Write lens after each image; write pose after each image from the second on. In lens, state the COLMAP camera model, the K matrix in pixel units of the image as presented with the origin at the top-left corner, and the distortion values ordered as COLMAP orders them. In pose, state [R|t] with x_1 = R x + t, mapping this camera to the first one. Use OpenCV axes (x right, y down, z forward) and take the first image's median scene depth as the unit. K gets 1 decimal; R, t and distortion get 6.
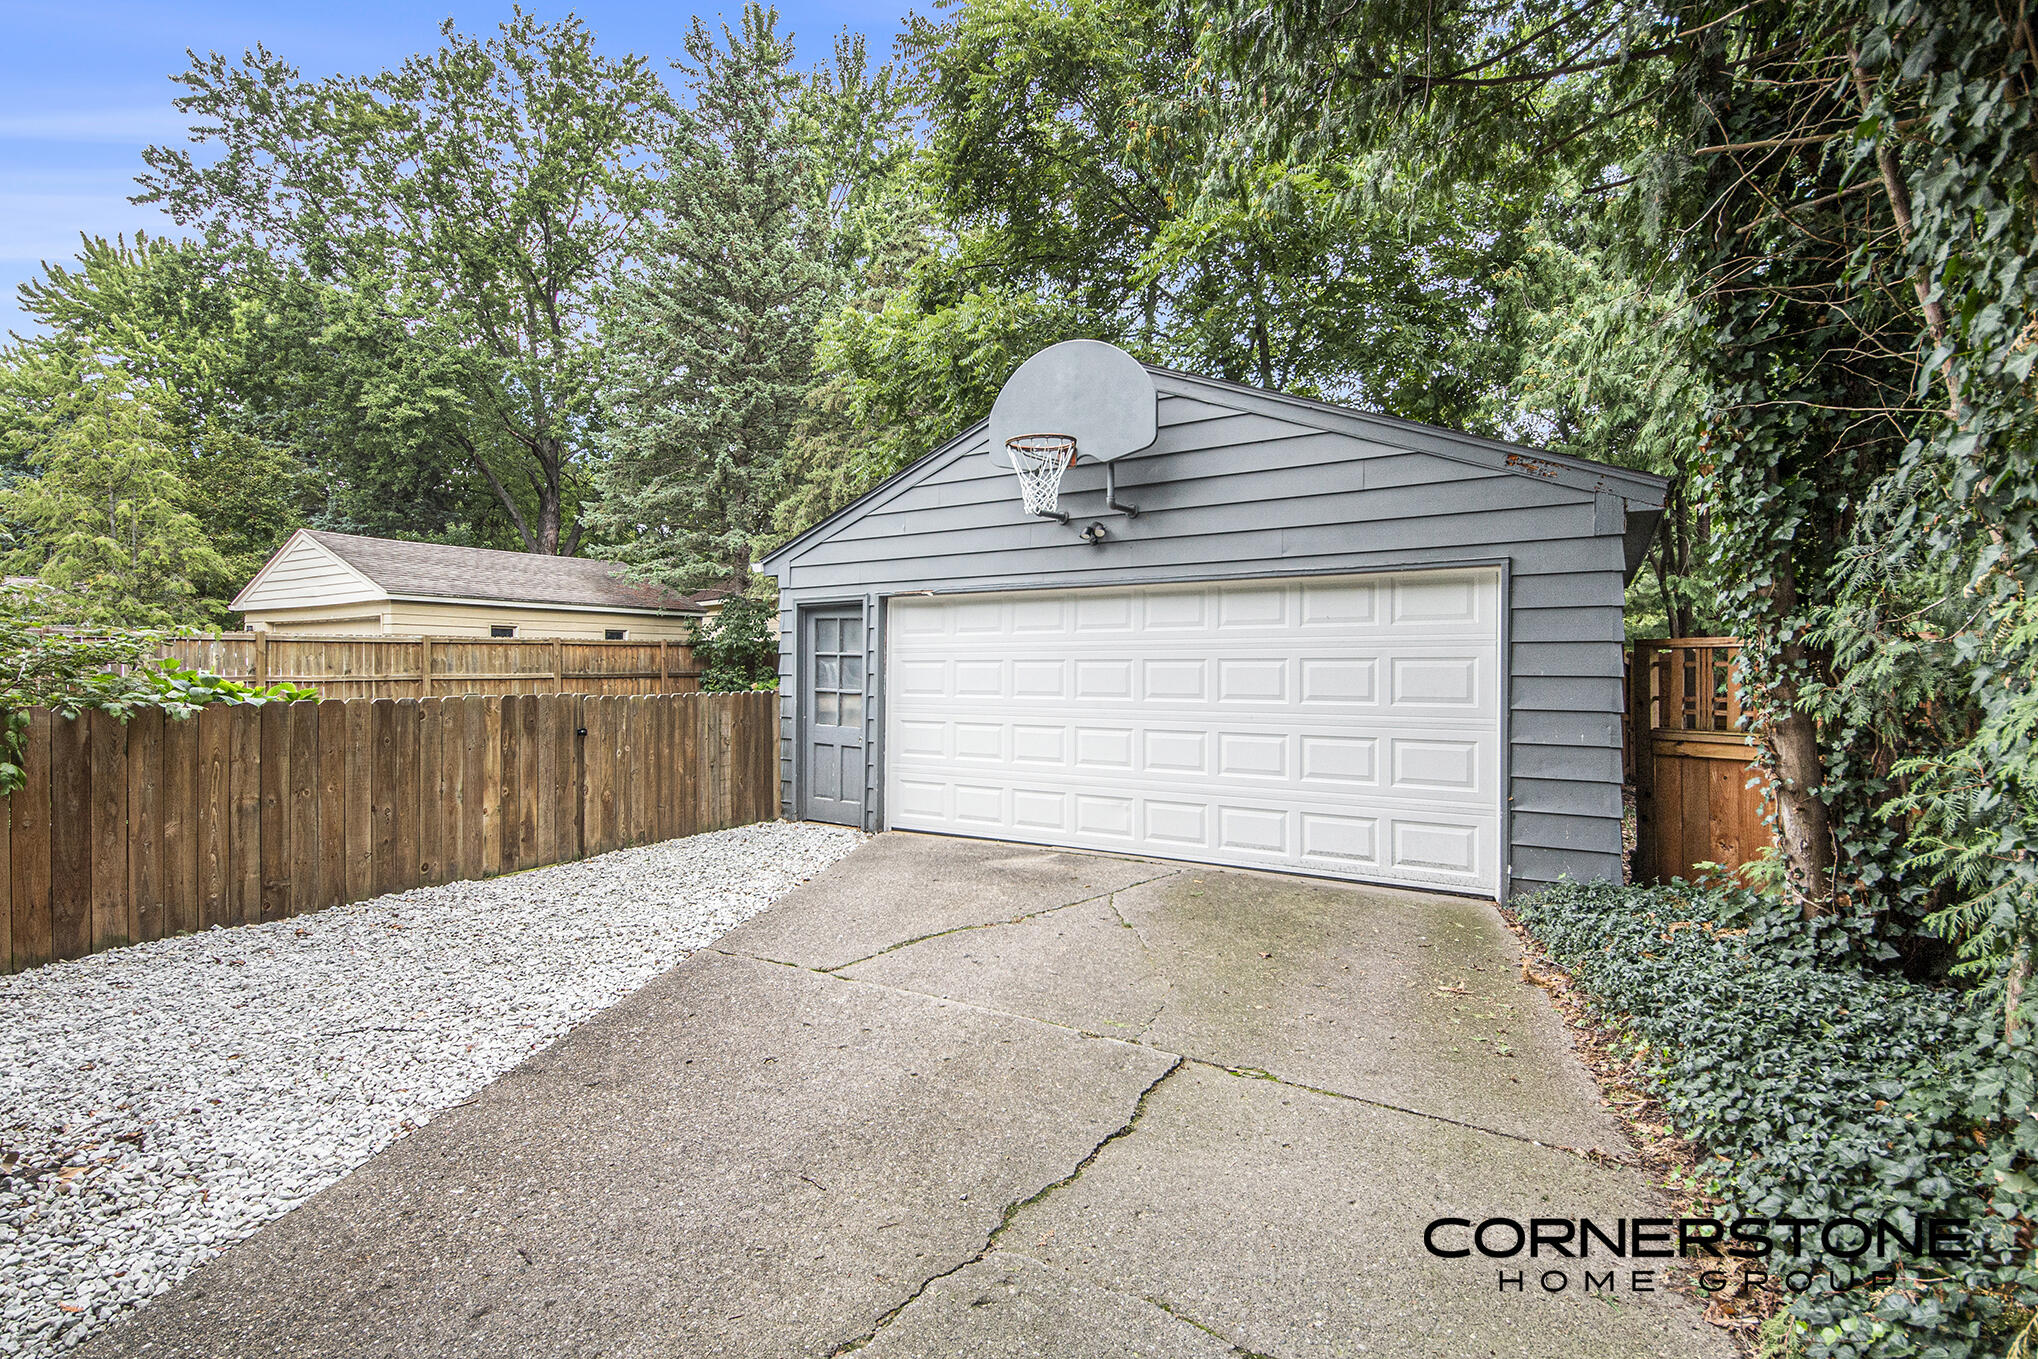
lens RADIAL K [[933.8, 0, 1028.2], [0, 933.8, 689.2], [0, 0, 1]] dist [0.013979, -0.015908]
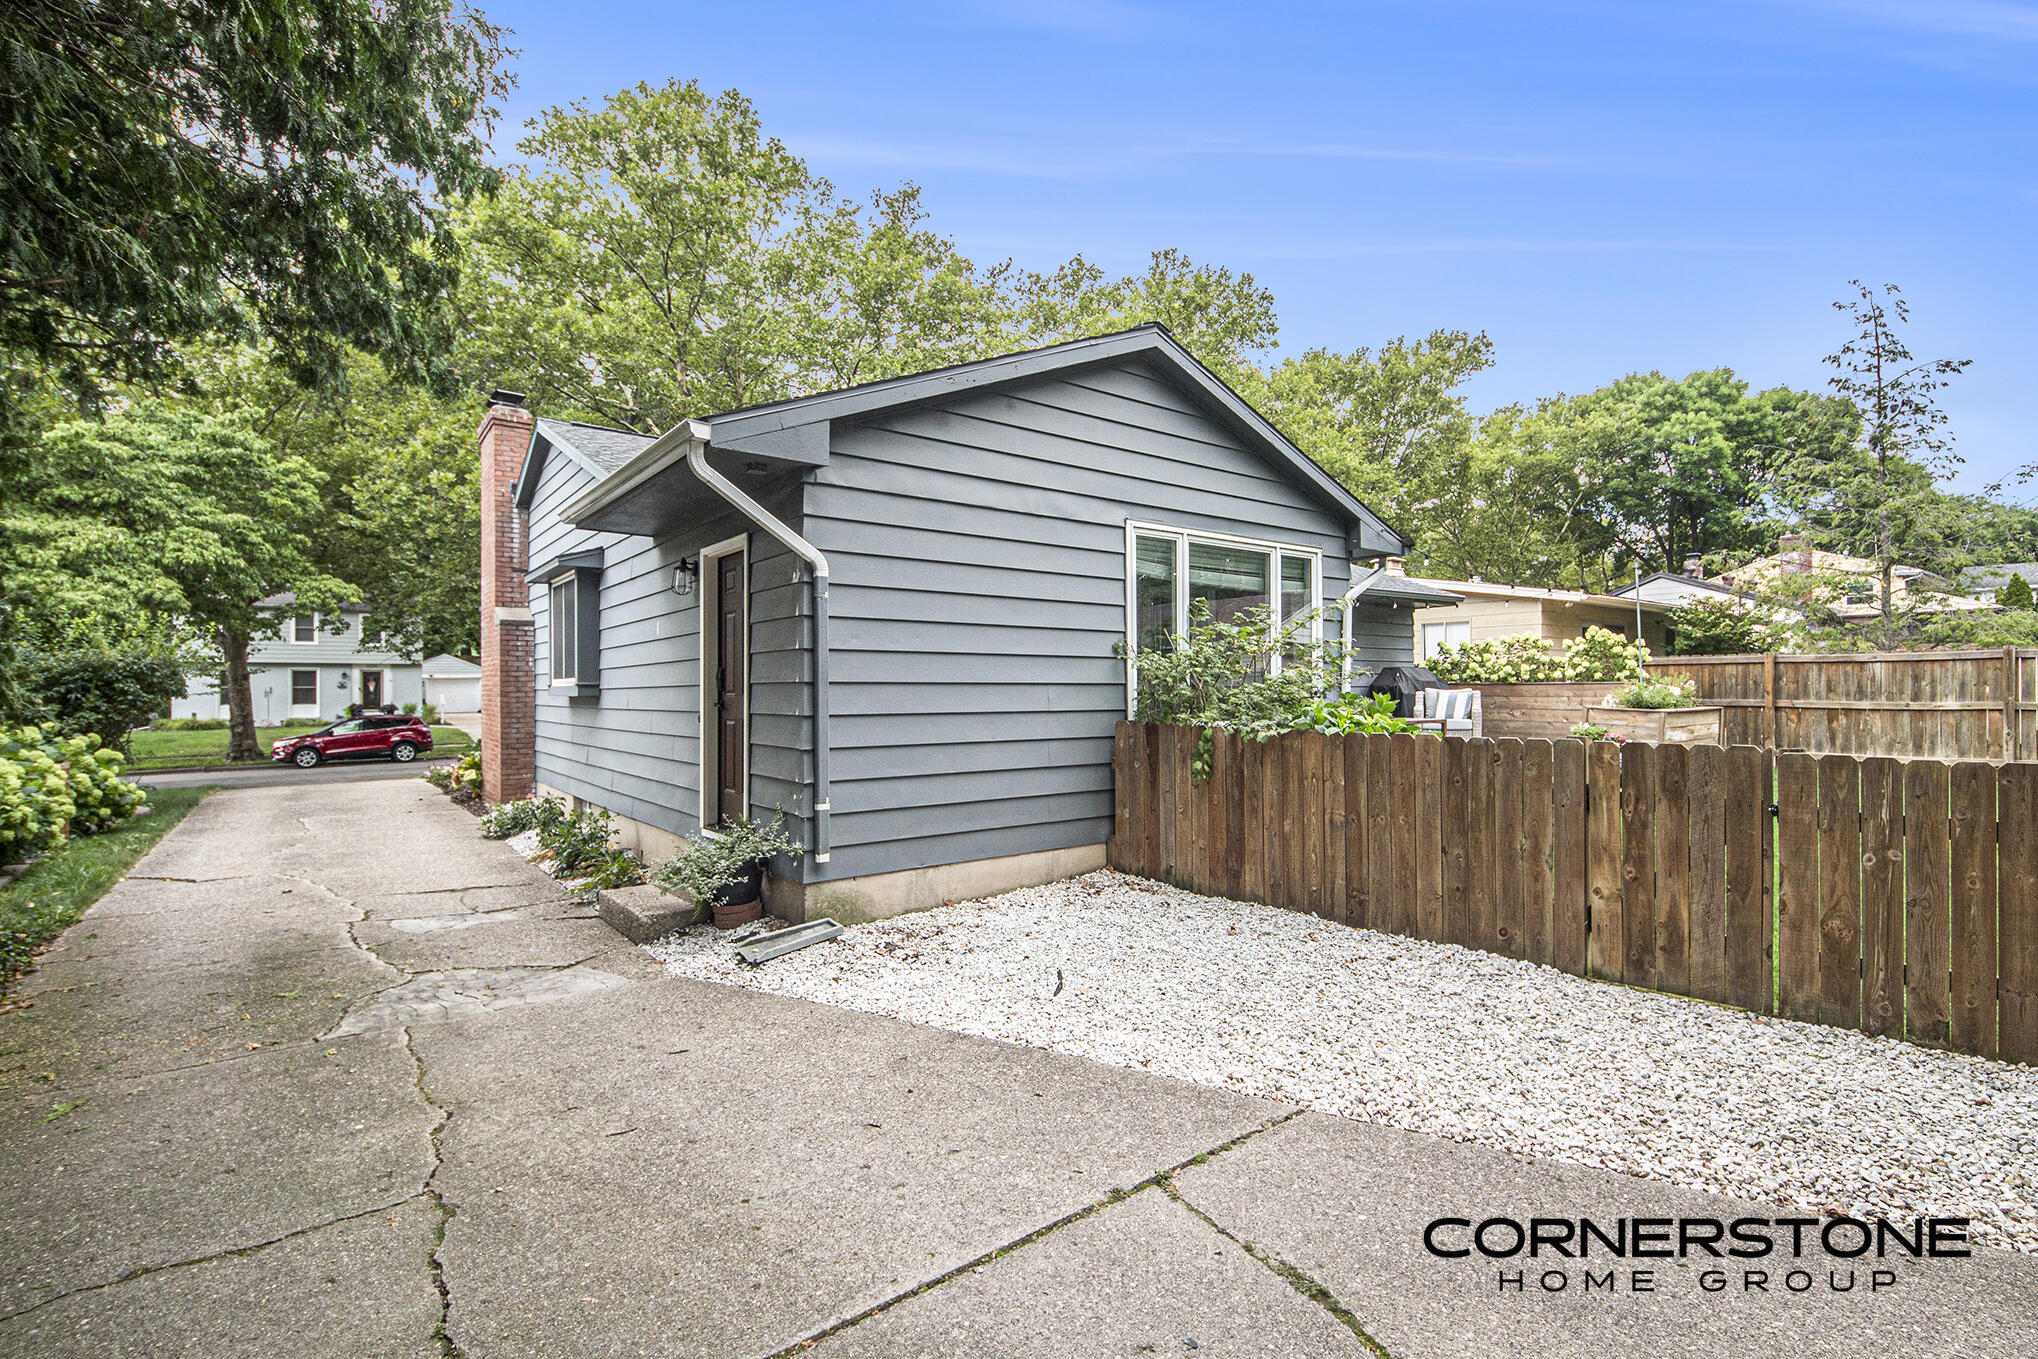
lens RADIAL K [[933.8, 0, 1028.2], [0, 933.8, 689.2], [0, 0, 1]] dist [0.013979, -0.015908]
pose [[-0.381138, 0.002532, -0.924515, 0.390914], [-0.018717, 0.999770, 0.010454, -0.044089], [0.924329, 0.021289, -0.381003, 1.079053]]
